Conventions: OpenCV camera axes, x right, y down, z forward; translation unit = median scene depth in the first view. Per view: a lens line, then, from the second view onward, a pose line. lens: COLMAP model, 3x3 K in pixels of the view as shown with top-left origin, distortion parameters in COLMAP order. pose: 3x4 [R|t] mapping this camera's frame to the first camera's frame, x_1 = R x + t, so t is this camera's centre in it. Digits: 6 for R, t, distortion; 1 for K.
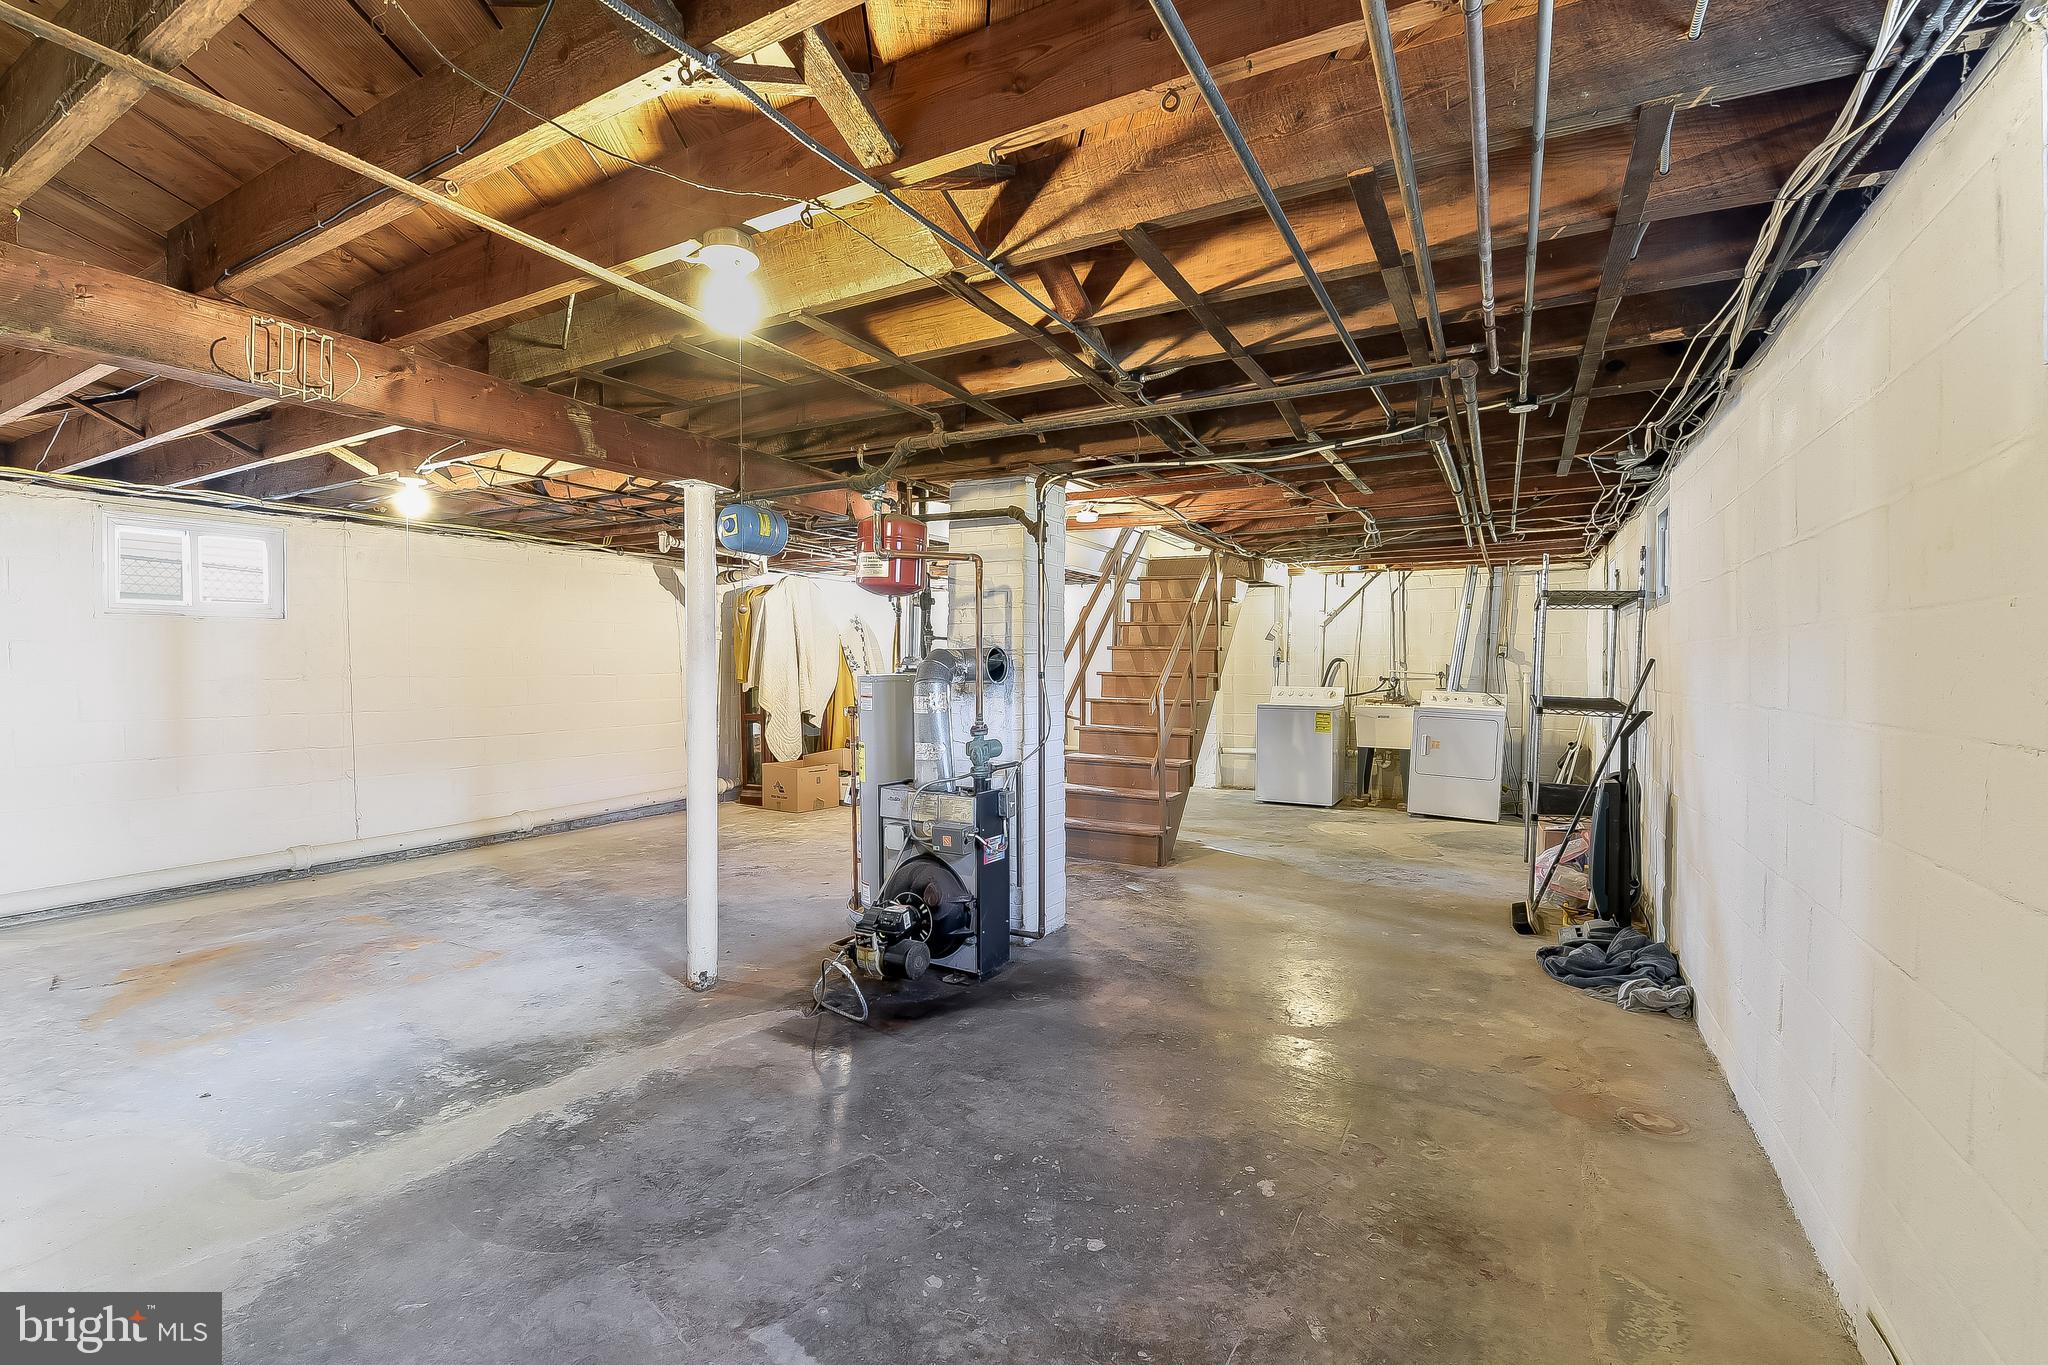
lens RADIAL K [[888.8, 0, 1016.8], [0, 888.8, 687.9], [0, 0, 1]] dist [0.002000, -0.005659]
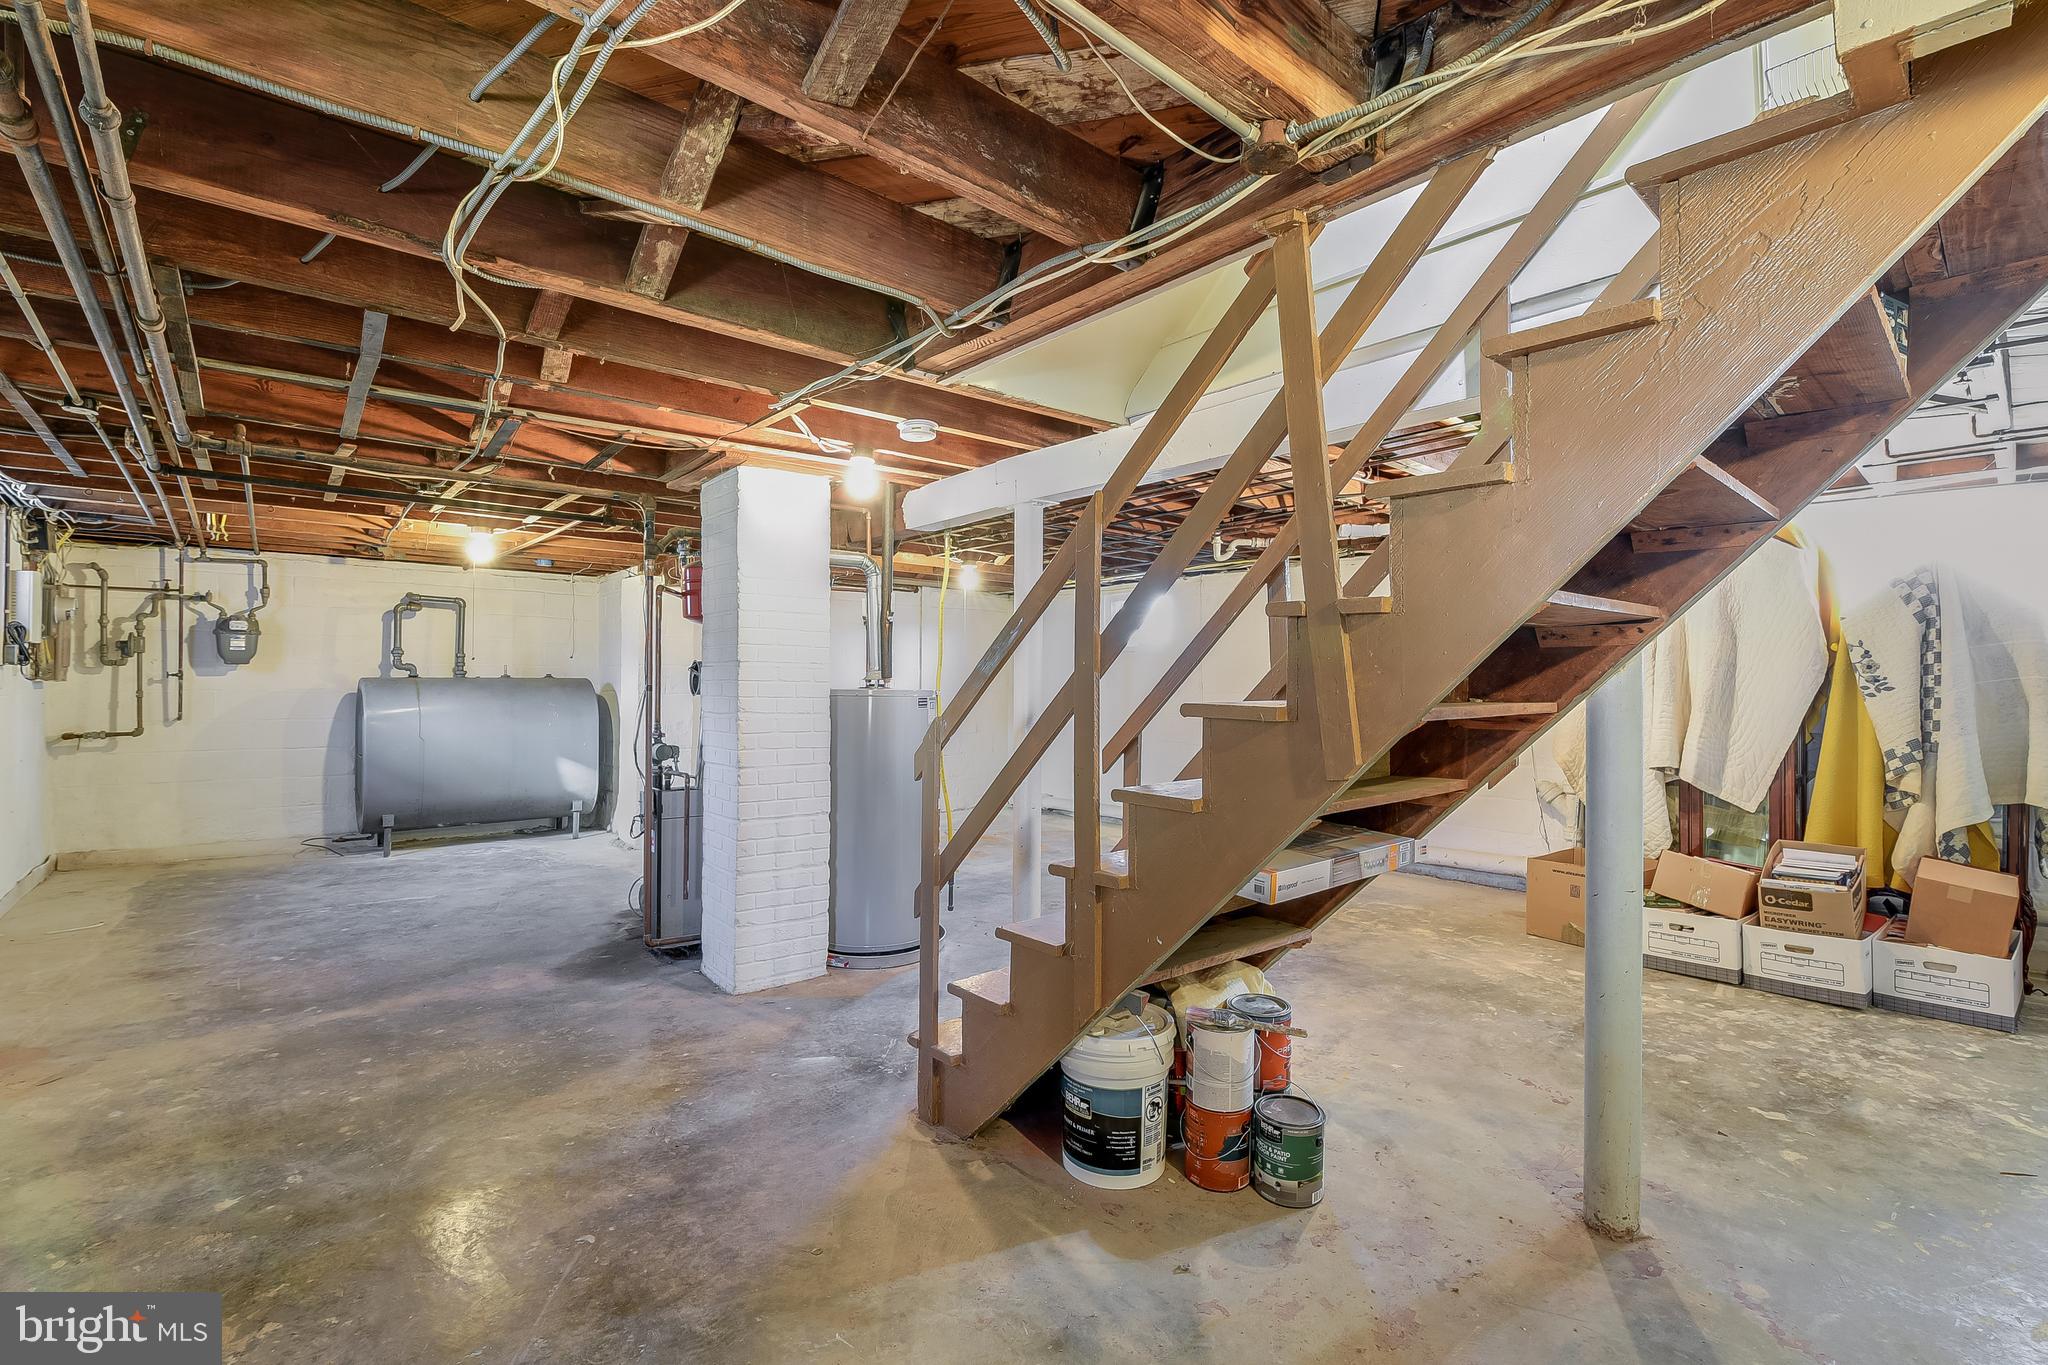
lens RADIAL K [[888.8, 0, 1016.8], [0, 888.8, 687.9], [0, 0, 1]] dist [0.002000, -0.005659]
pose [[-0.344857, 0.003846, -0.938647, 0.949943], [-0.025561, 0.999582, 0.013487, -0.047971], [0.938307, 0.028644, -0.344615, 1.964161]]
